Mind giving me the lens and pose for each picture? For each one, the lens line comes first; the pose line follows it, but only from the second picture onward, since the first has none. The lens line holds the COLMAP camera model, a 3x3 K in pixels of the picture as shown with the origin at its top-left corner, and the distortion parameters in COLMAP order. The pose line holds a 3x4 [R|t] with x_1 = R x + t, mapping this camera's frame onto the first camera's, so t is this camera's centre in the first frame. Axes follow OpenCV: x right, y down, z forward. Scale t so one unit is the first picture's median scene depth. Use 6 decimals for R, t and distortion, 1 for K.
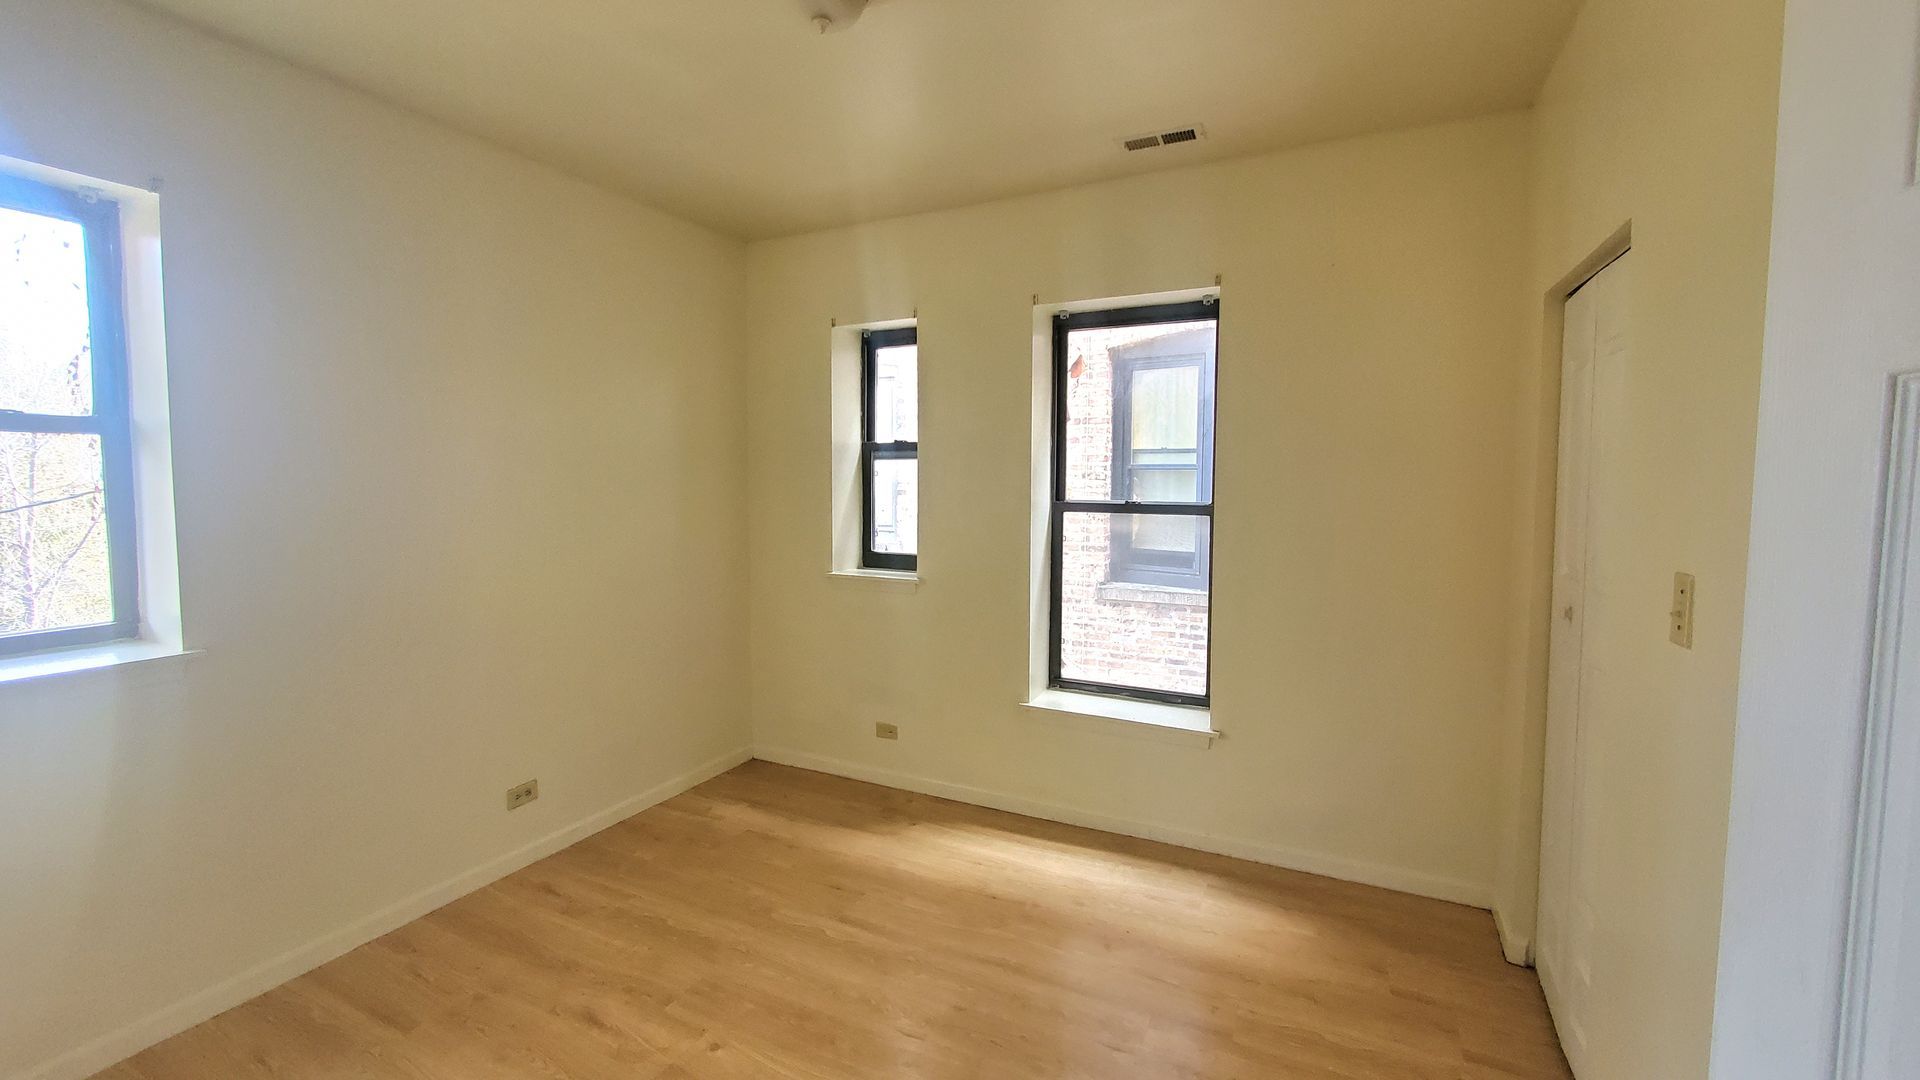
lens RADIAL K [[760.6, 0, 963.6], [0, 760.6, 526.5], [0, 0, 1]] dist [-0.000557, -0.000005]
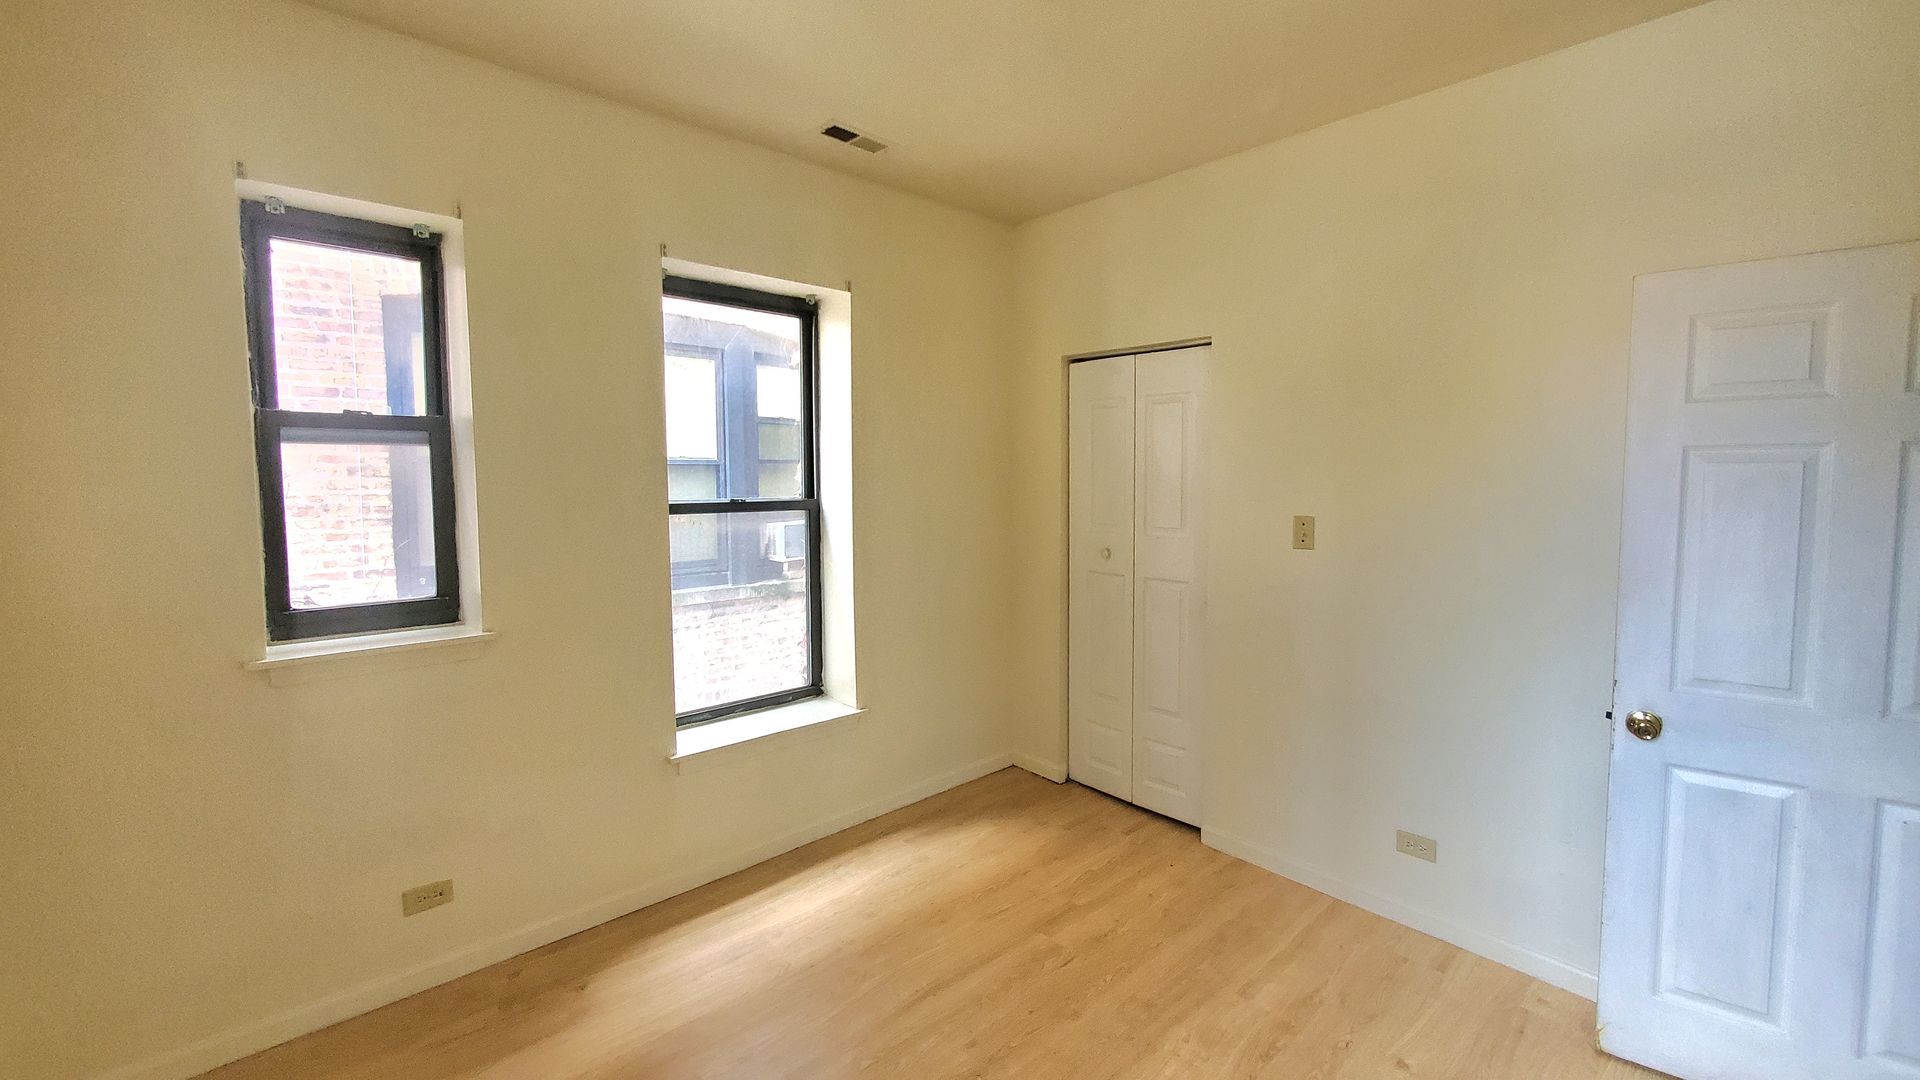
lens RADIAL K [[760.6, 0, 963.6], [0, 760.6, 526.5], [0, 0, 1]] dist [-0.000557, -0.000005]
pose [[0.363996, -0.069005, 0.928841, -0.575361], [0.062485, 0.996814, 0.049568, -0.031179], [-0.929302, 0.039996, 0.367148, 0.445310]]
